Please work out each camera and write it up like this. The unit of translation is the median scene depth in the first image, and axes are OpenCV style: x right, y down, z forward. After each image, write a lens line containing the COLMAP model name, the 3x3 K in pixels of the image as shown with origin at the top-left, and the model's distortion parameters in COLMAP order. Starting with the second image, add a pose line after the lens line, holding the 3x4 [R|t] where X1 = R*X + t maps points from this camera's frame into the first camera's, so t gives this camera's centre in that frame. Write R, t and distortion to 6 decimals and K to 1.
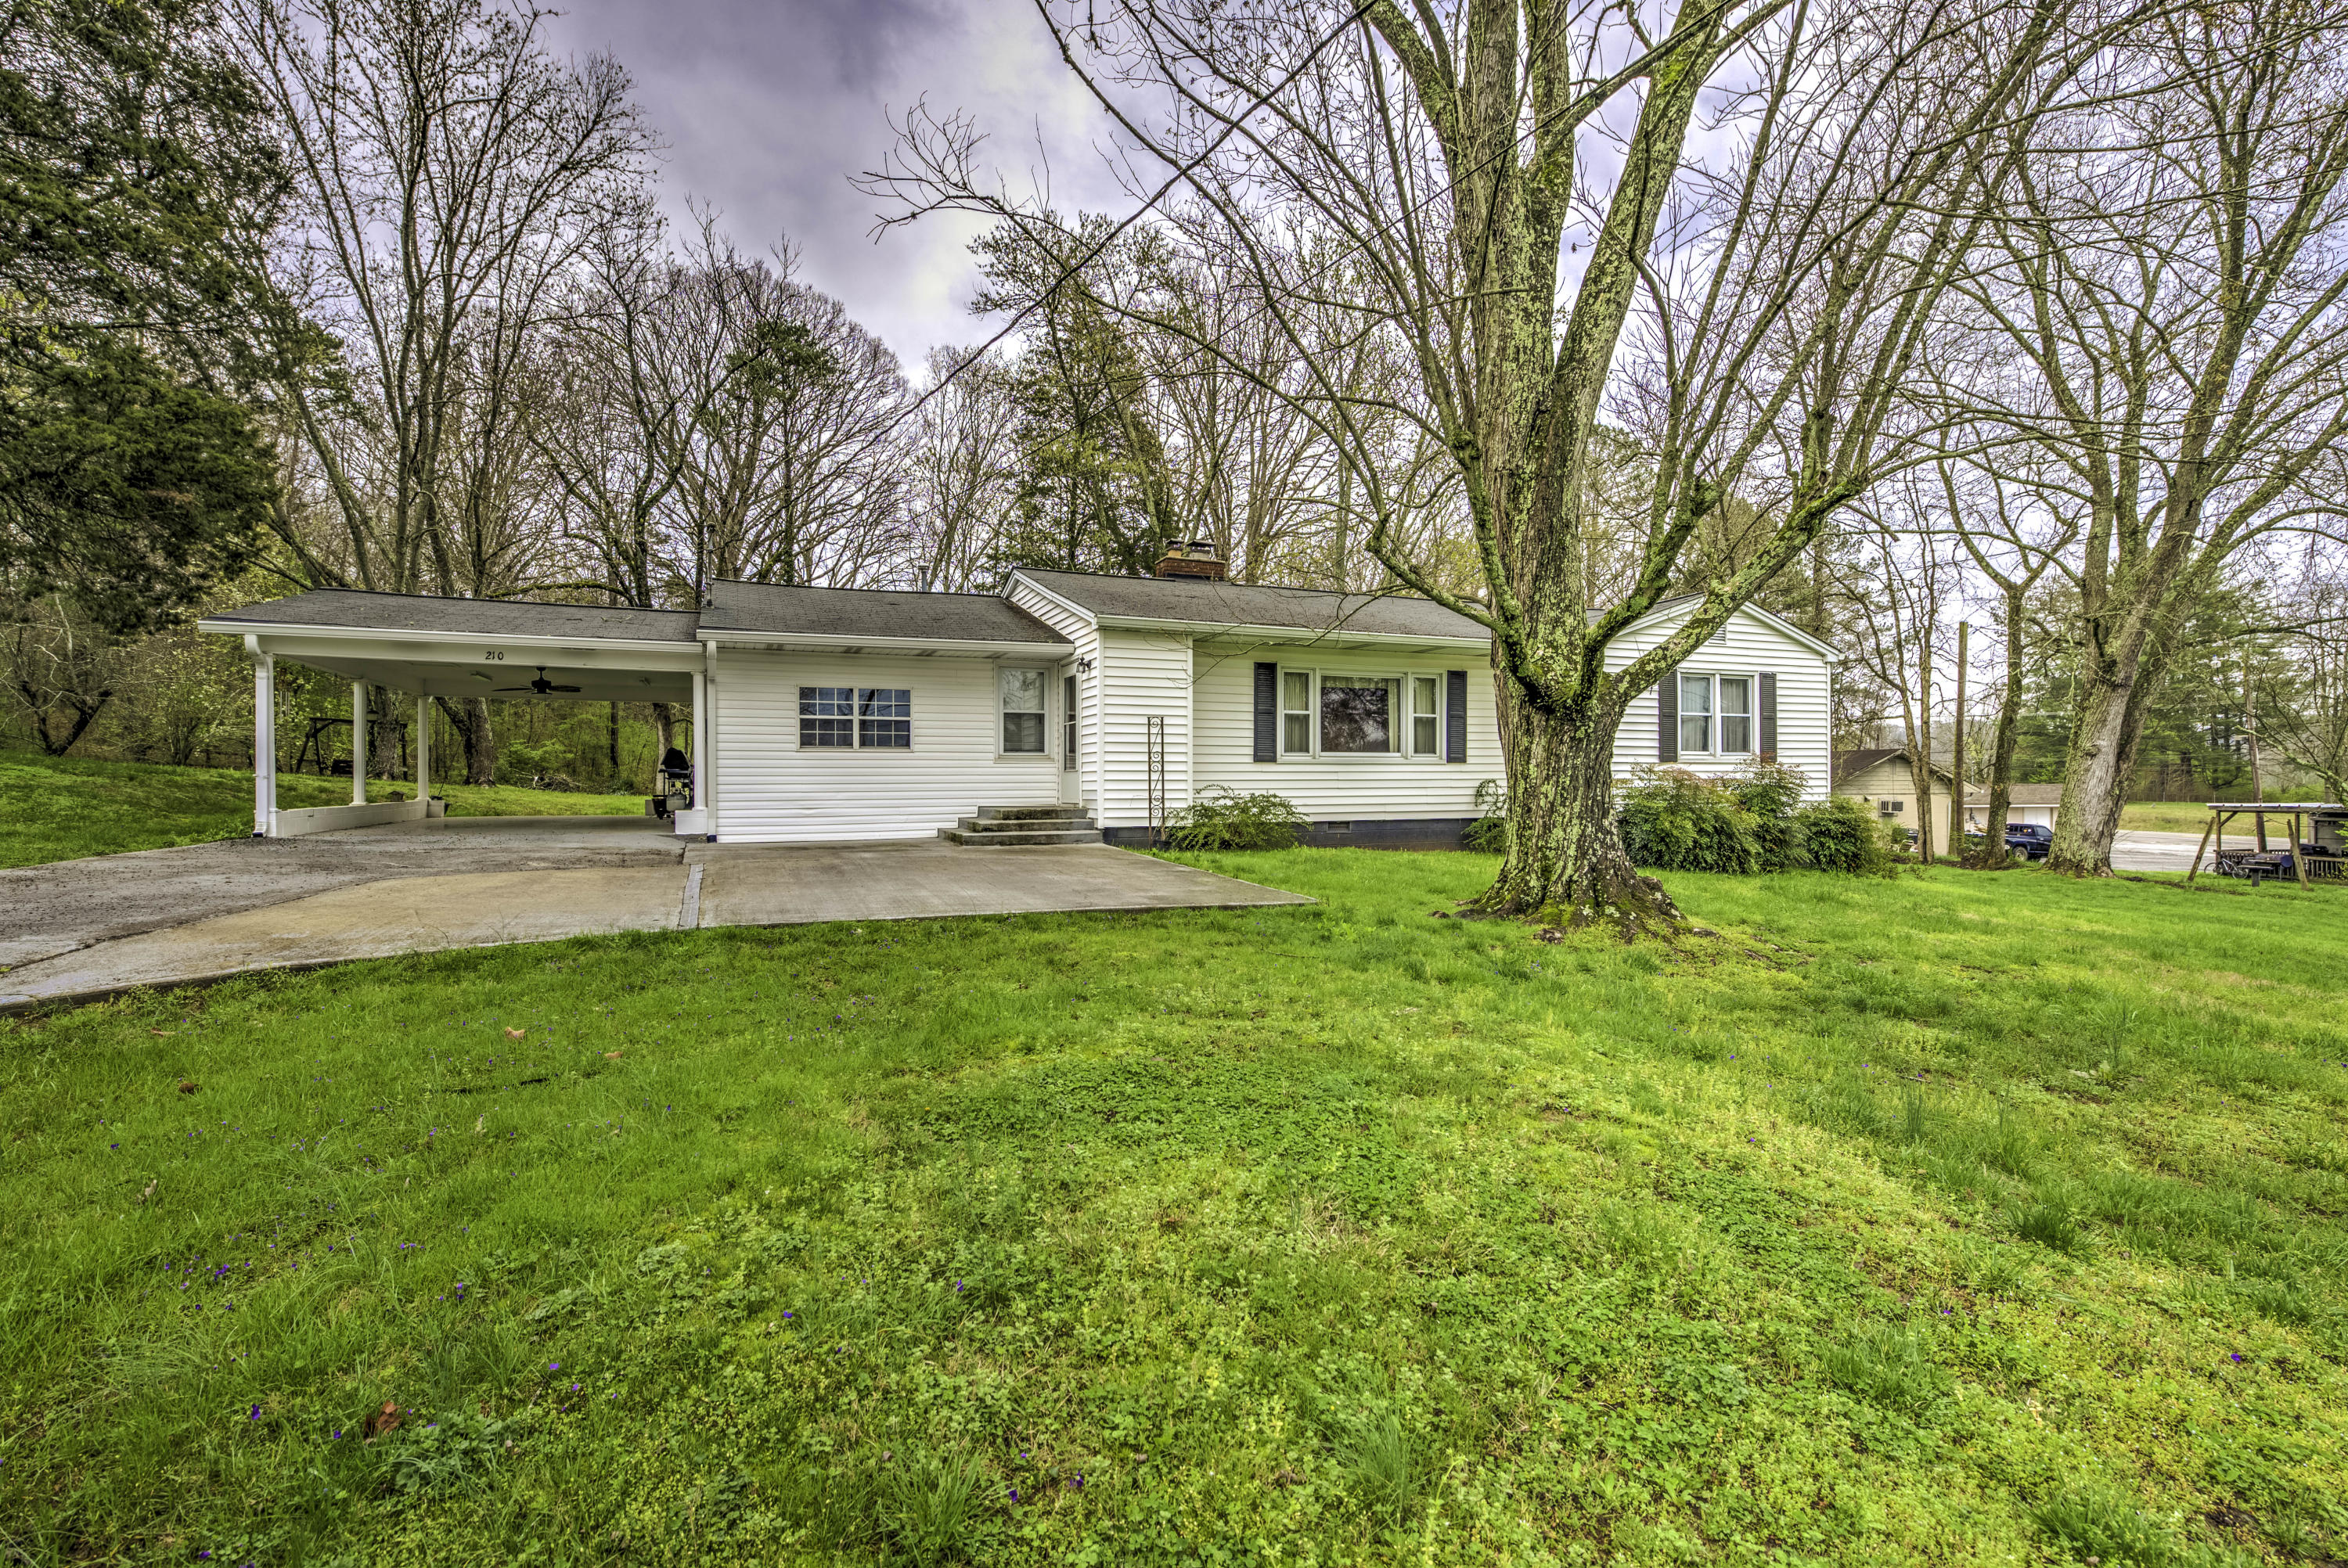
lens RADIAL K [[1014.5, 0, 1162.9], [0, 1014.5, 782.2], [0, 0, 1]] dist [-0.001287, -0.000007]
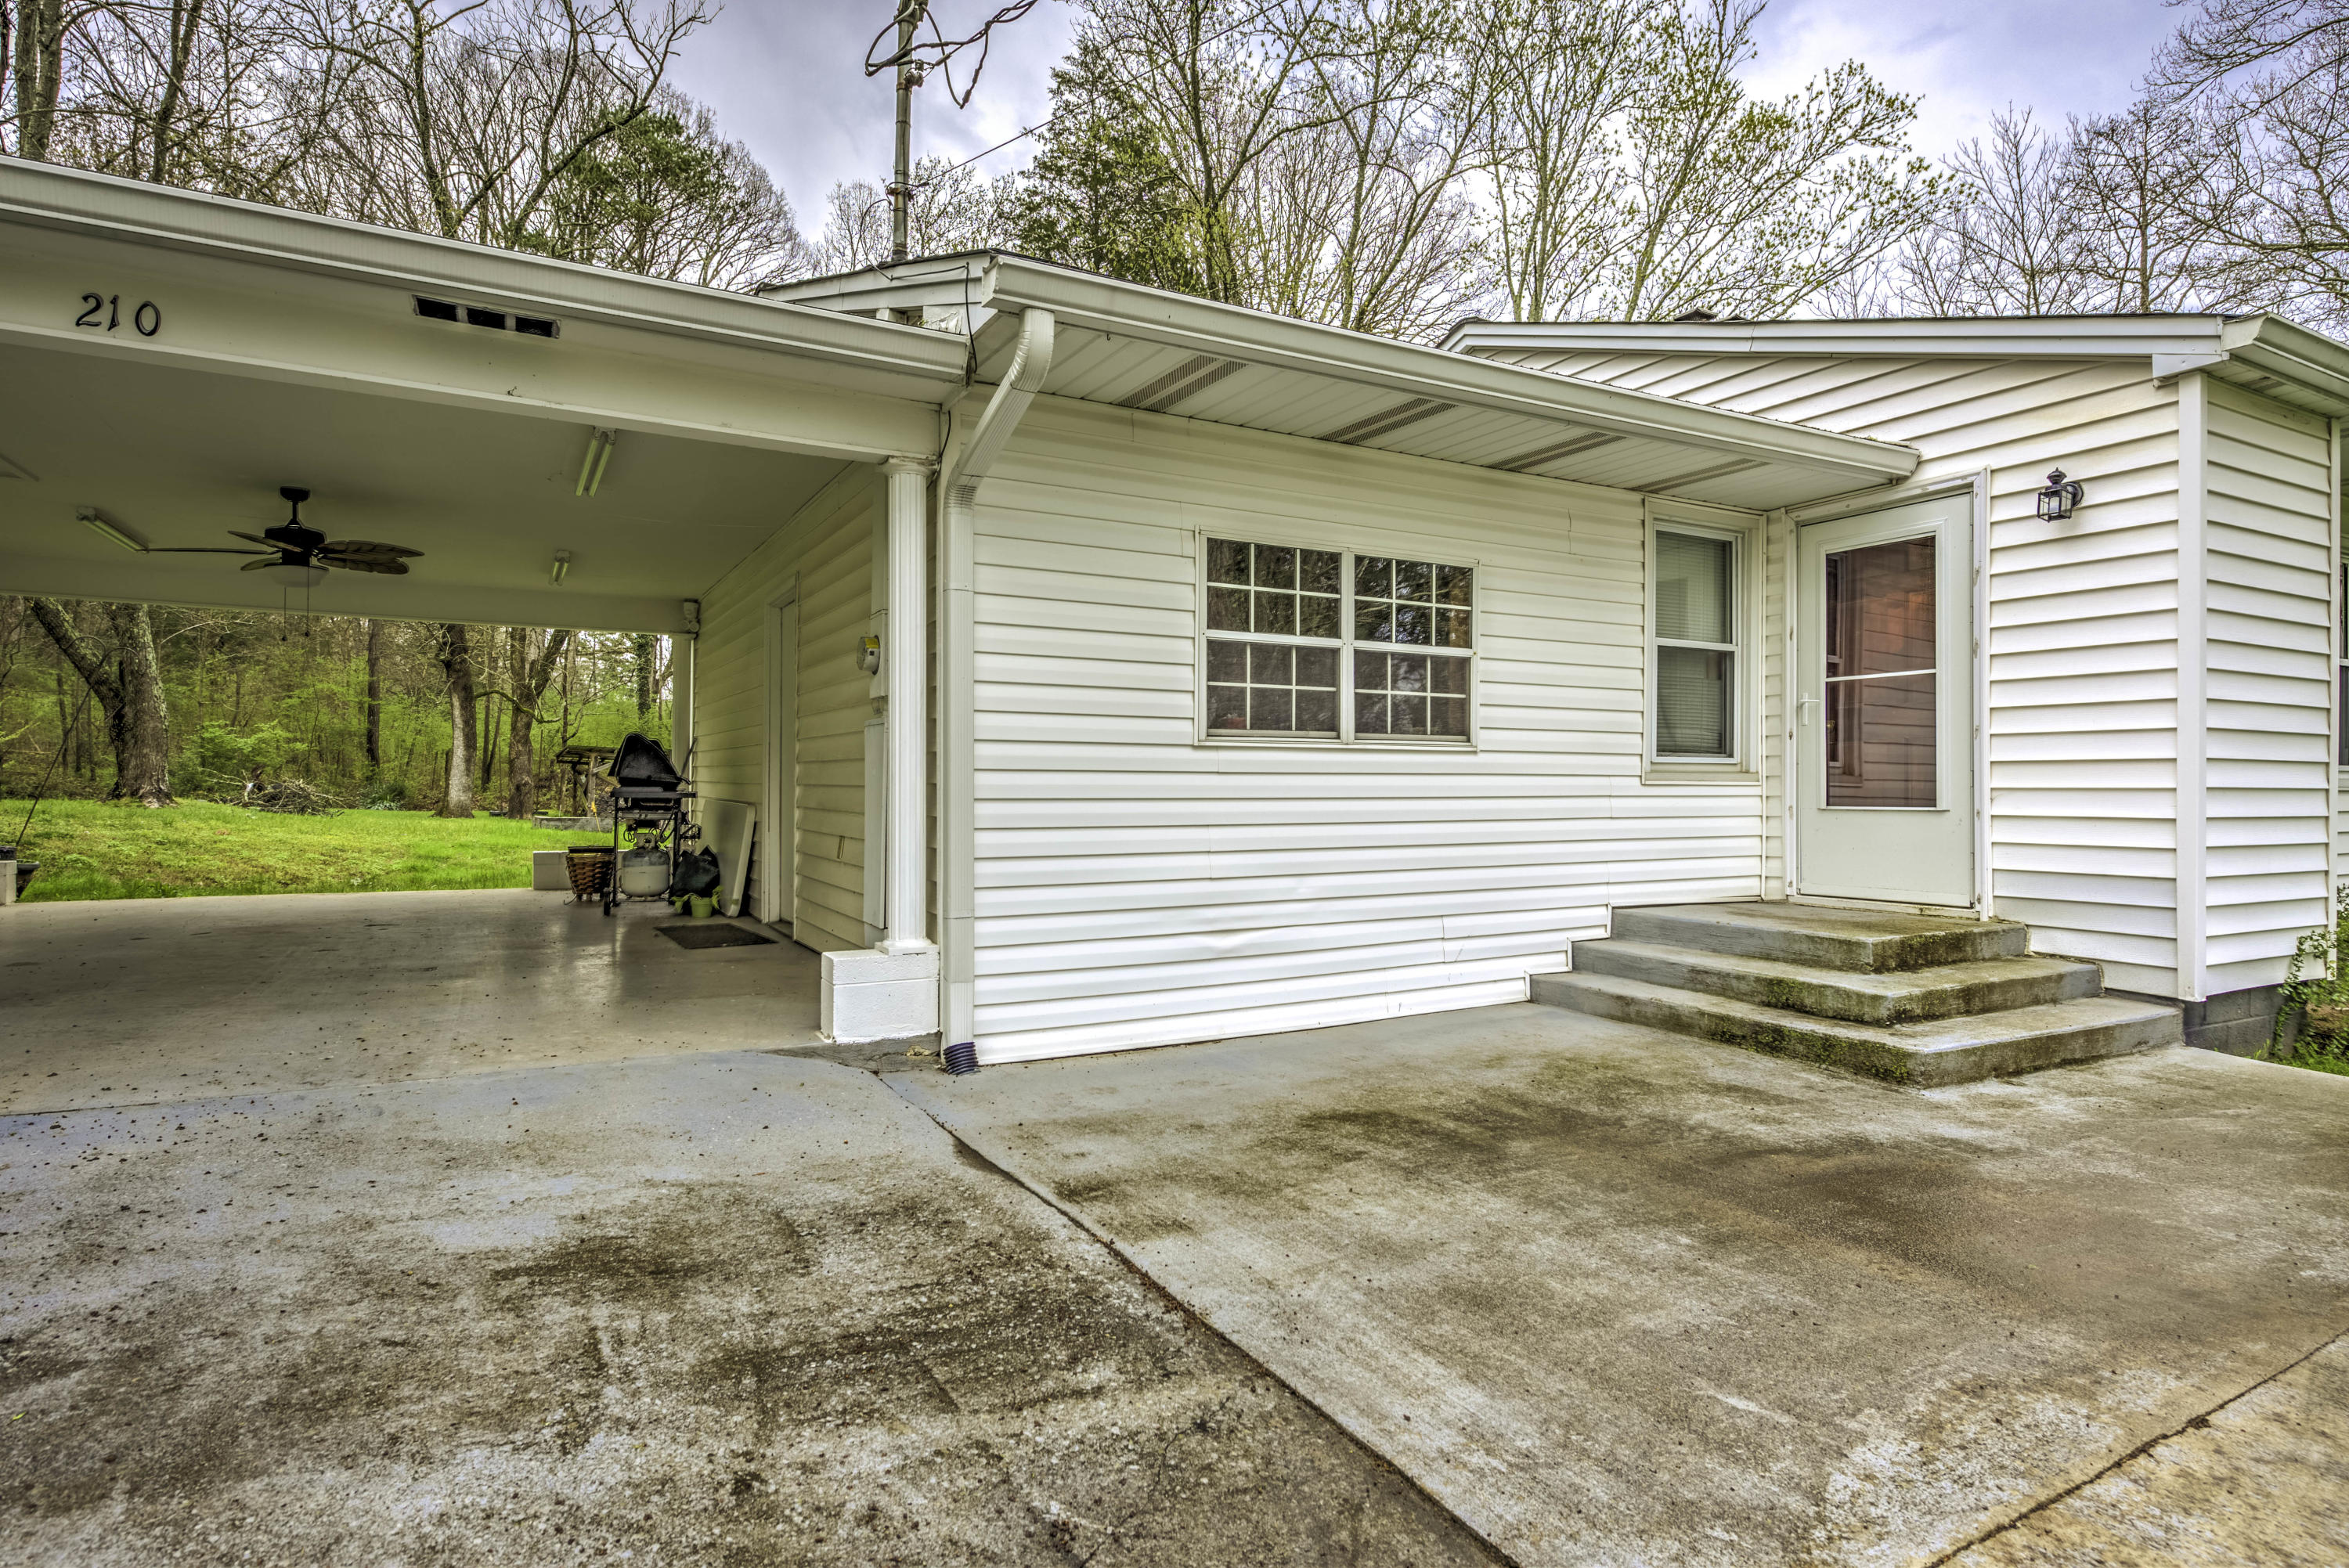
lens RADIAL K [[1231.1, 0, 1181.3], [0, 1231.1, 783.9], [0, 0, 1]] dist [-0.001417, -0.000380]
pose [[0.994972, 0.007341, 0.099879, -0.391844], [-0.007168, 0.999972, -0.002095, -0.018155], [-0.099892, 0.001368, 0.994997, 0.613932]]
